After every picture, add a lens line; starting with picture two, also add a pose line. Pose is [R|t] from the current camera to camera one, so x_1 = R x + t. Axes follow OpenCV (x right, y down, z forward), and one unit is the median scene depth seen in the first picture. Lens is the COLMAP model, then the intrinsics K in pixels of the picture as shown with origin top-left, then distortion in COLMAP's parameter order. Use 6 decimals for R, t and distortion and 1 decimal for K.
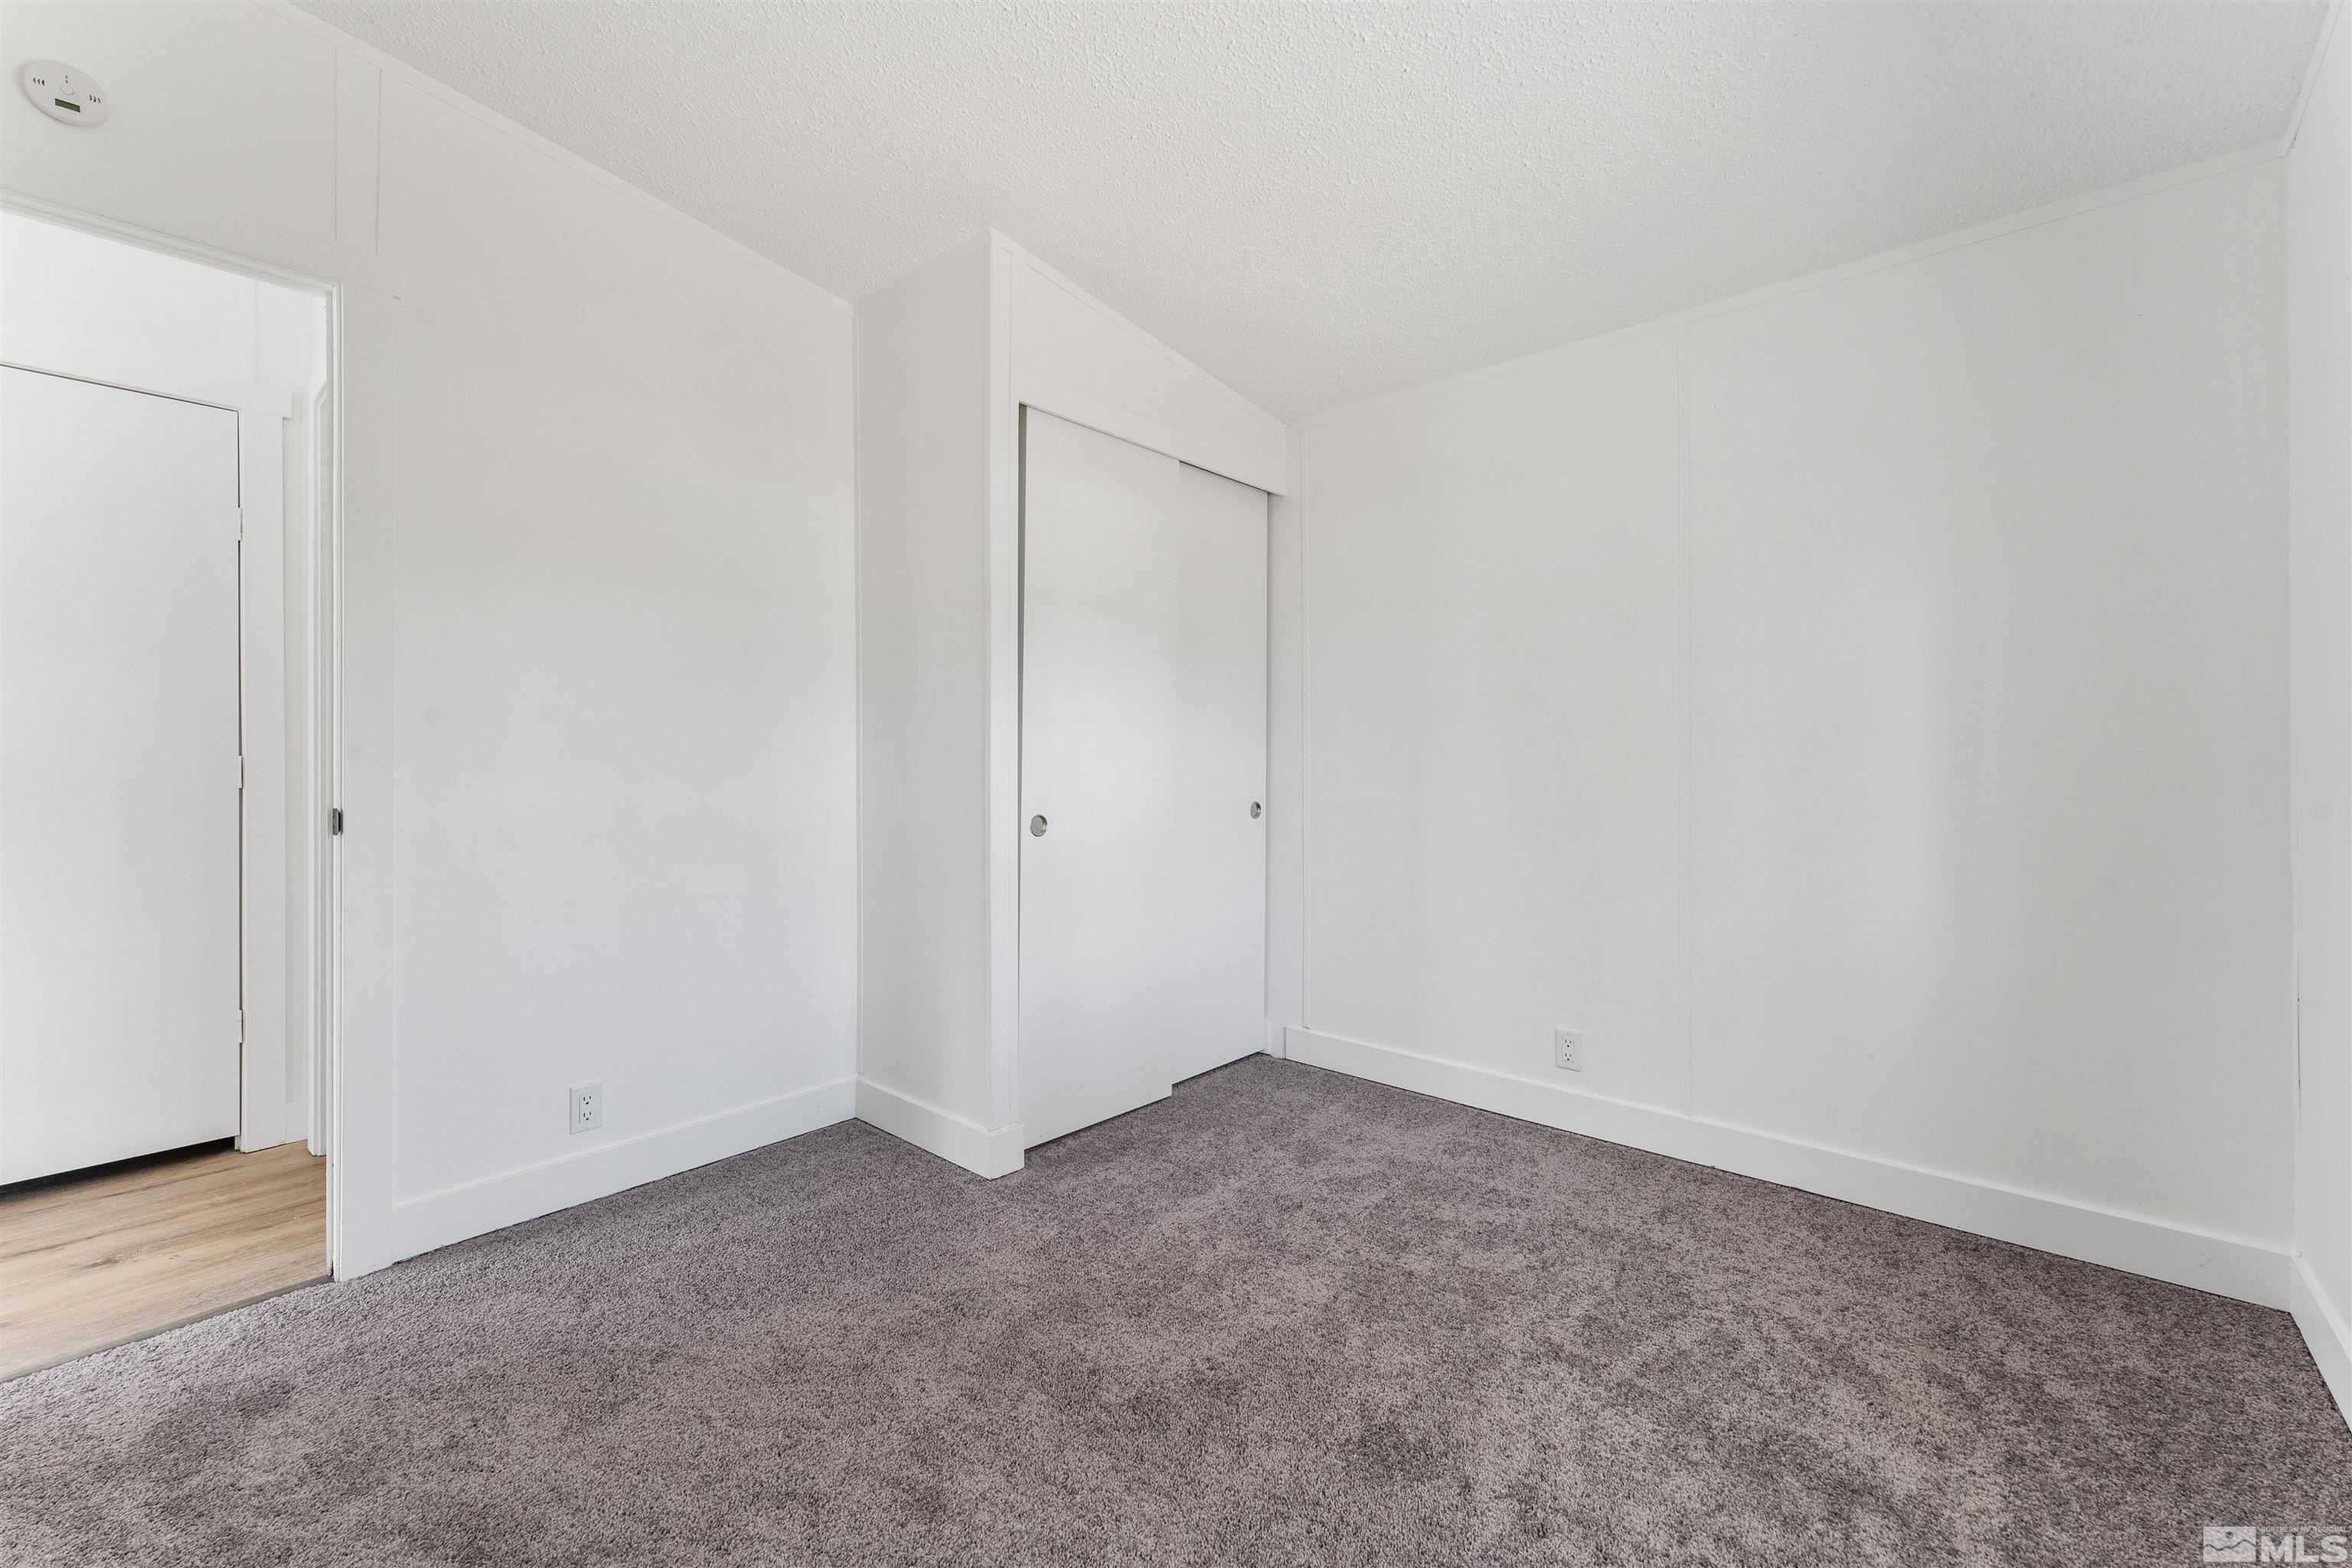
lens RADIAL K [[940.0, 0, 1179.3], [0, 940.0, 775.8], [0, 0, 1]] dist [0.000549, 0.000244]
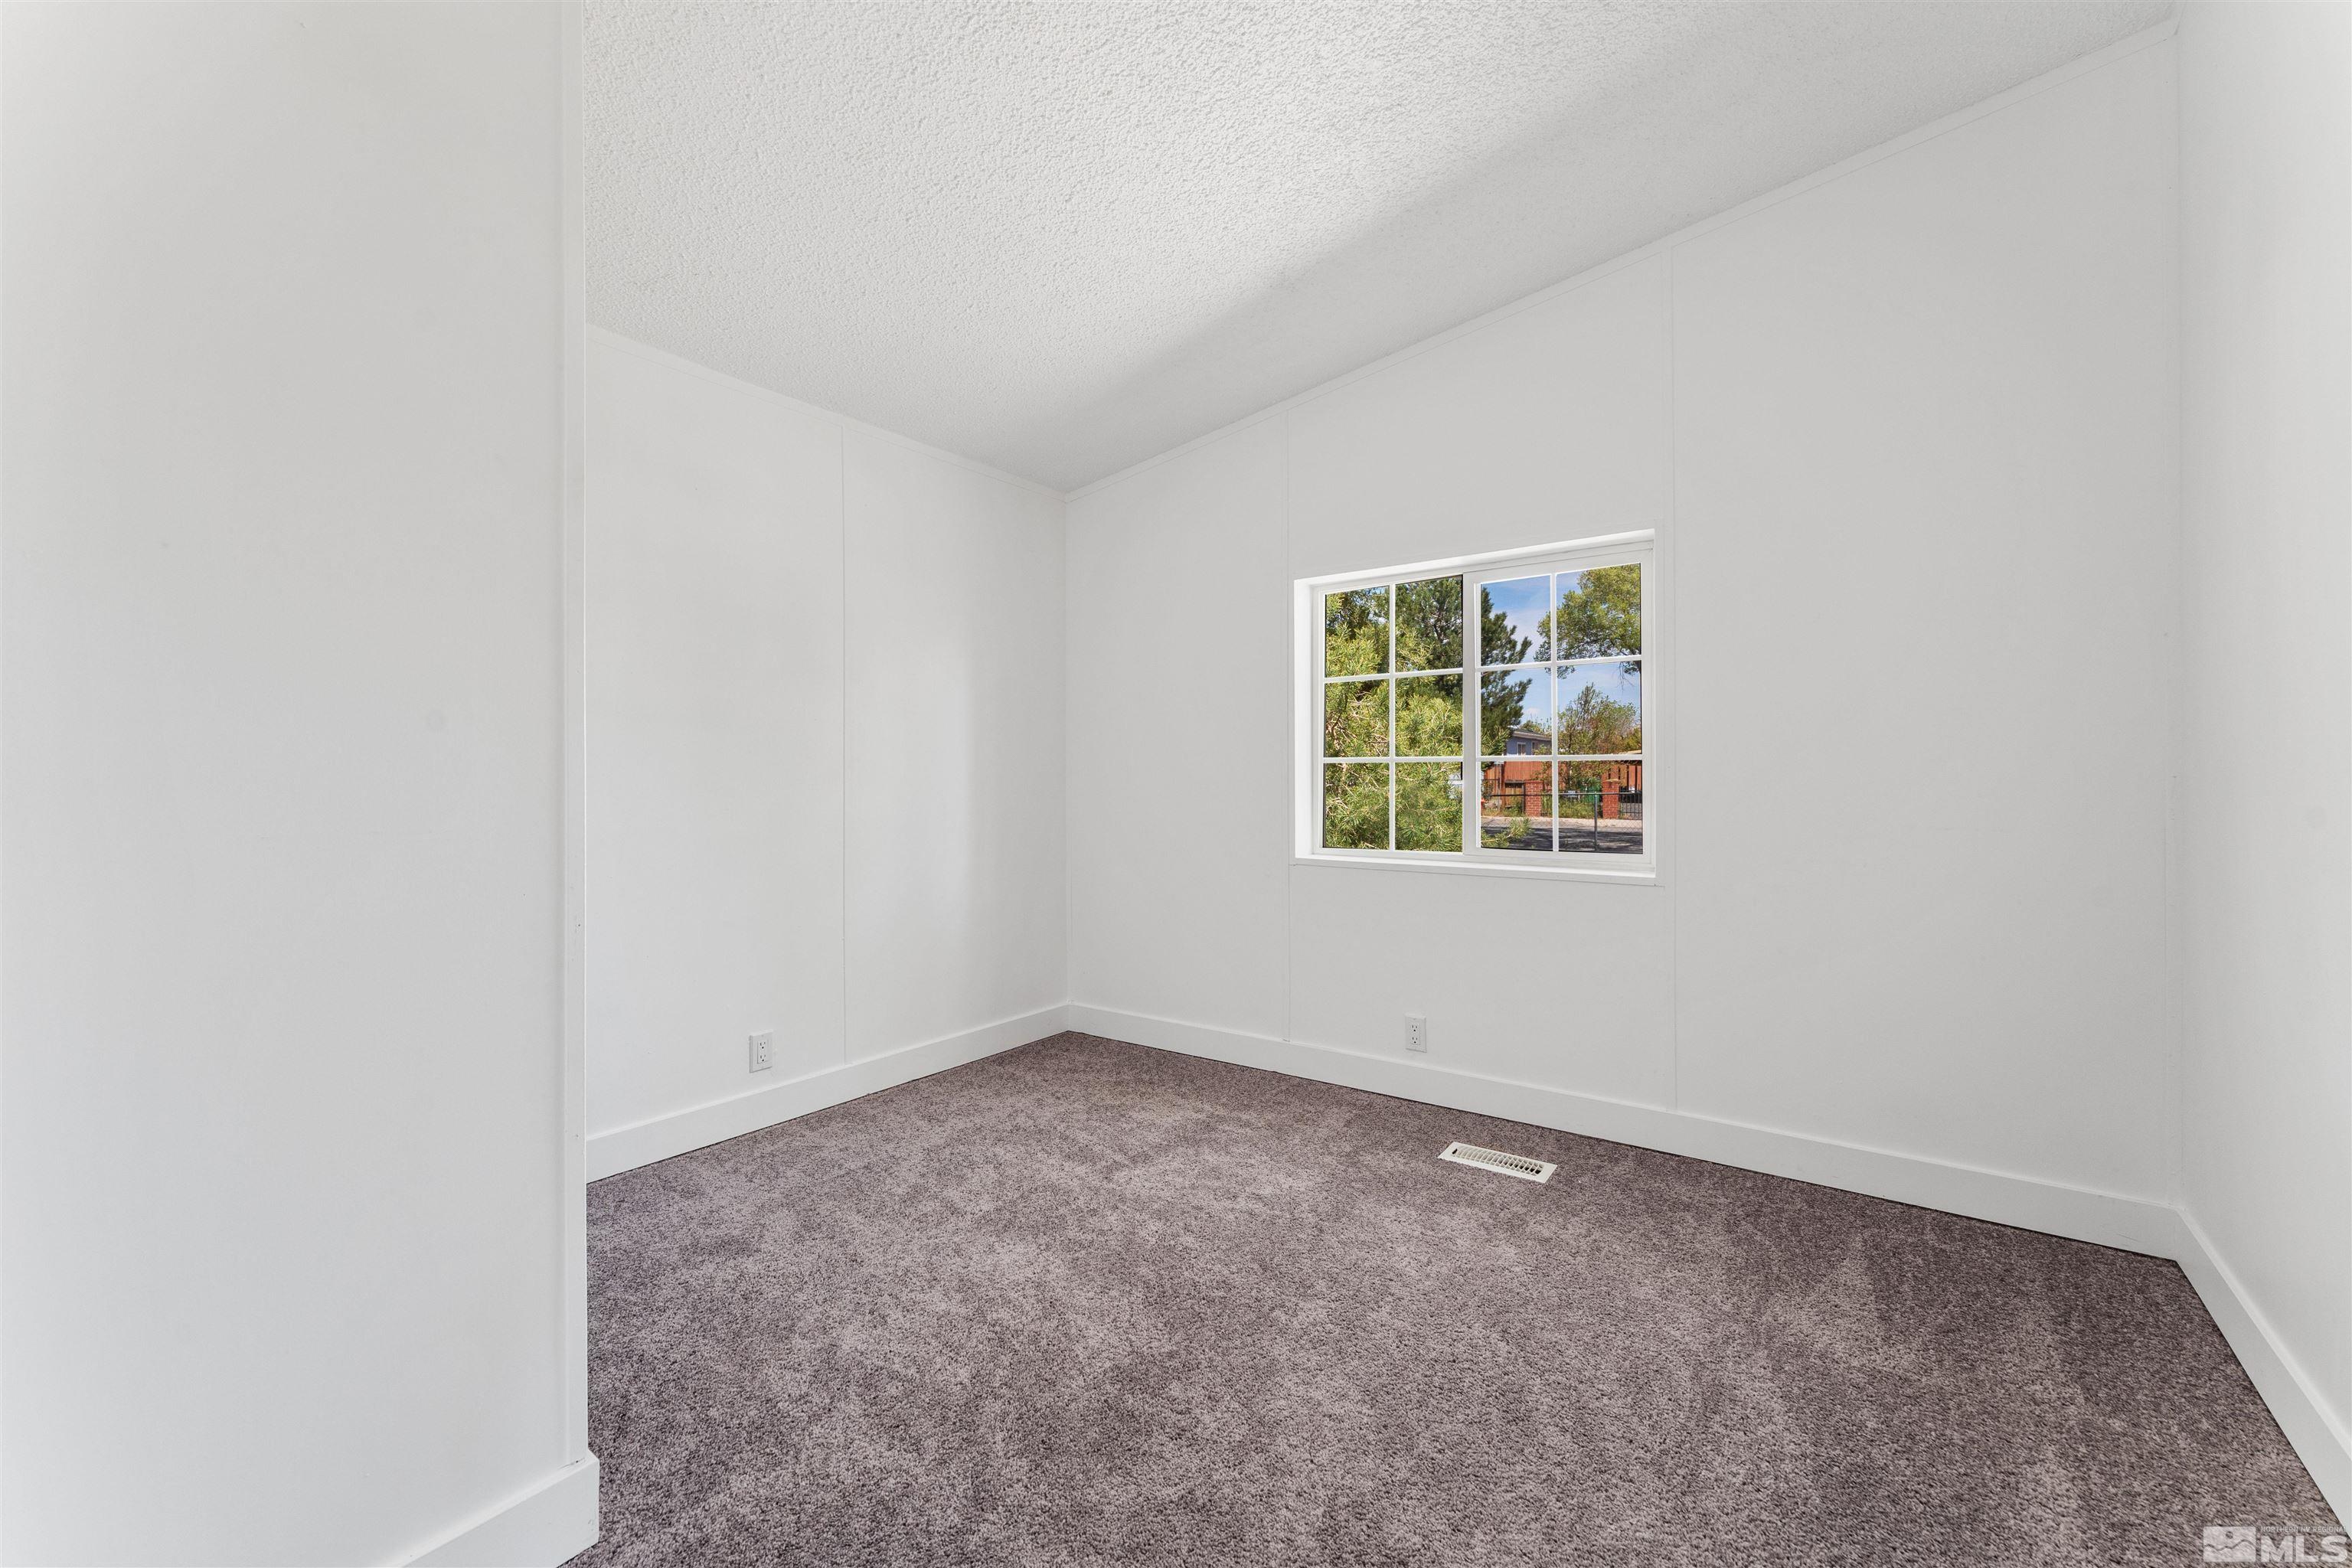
lens RADIAL K [[948.3, 0, 1179.6], [0, 948.3, 767.6], [0, 0, 1]] dist [-0.001132, 0.000023]
pose [[-0.095634, 0.011429, 0.995351, -0.940091], [0.015352, 0.999832, -0.010006, -0.014227], [-0.995298, 0.014324, -0.095794, 0.843929]]
